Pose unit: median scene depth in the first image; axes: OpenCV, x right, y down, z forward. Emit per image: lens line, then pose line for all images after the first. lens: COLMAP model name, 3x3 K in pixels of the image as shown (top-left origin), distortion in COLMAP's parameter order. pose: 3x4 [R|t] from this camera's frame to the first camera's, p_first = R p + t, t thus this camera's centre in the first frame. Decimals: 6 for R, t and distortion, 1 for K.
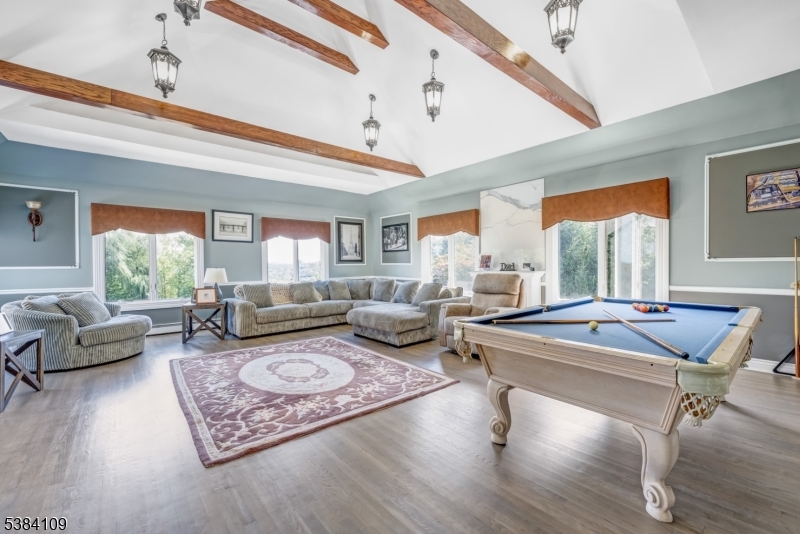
lens RADIAL K [[327.6, 0, 398.6], [0, 327.6, 263.5], [0, 0, 1]] dist [0.000882, -0.000153]
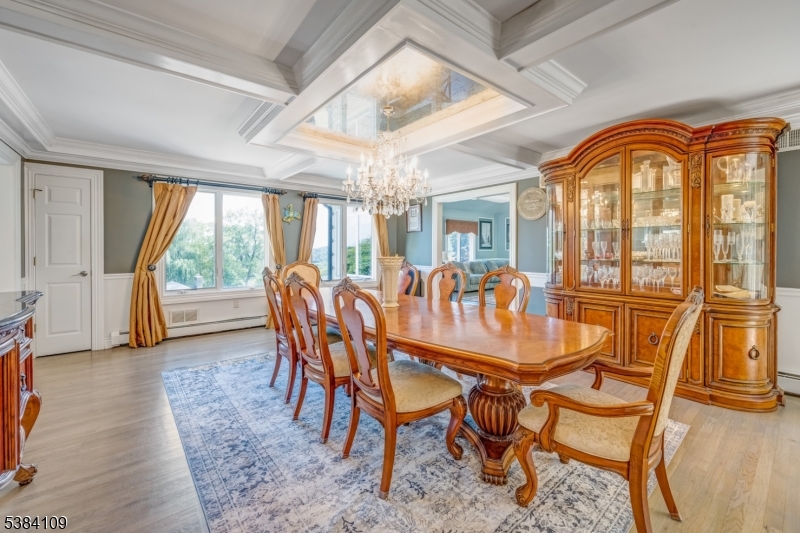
lens RADIAL K [[327.6, 0, 398.6], [0, 327.6, 263.0], [0, 0, 1]] dist [0.000882, -0.000153]
pose [[0.999689, 0.010158, -0.022782, -0.758879], [-0.009284, 0.999228, 0.038182, 0.012402], [0.023153, -0.037958, 0.999011, -0.725070]]
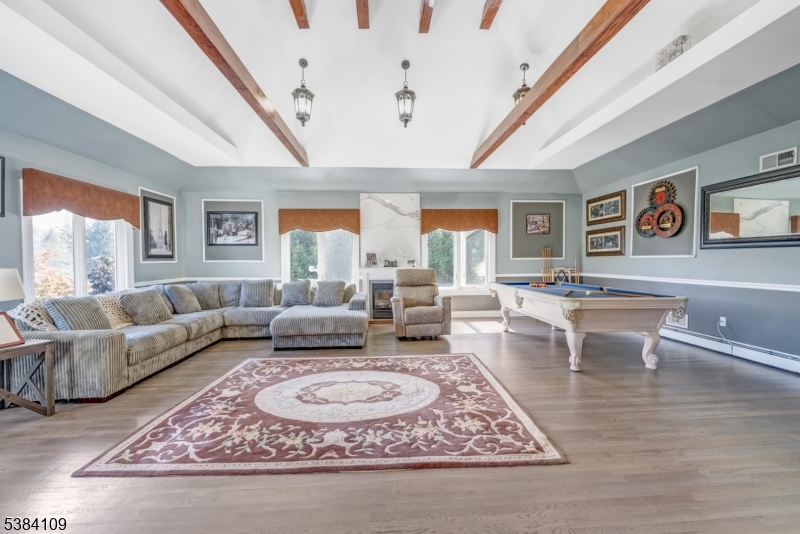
lens RADIAL K [[327.6, 0, 398.6], [0, 327.6, 263.5], [0, 0, 1]] dist [0.000882, -0.000153]
pose [[0.603114, -0.002123, 0.797652, -0.589164], [0.000295, 0.999997, 0.002438, 0.007460], [-0.797655, -0.001235, 0.603113, 0.287383]]
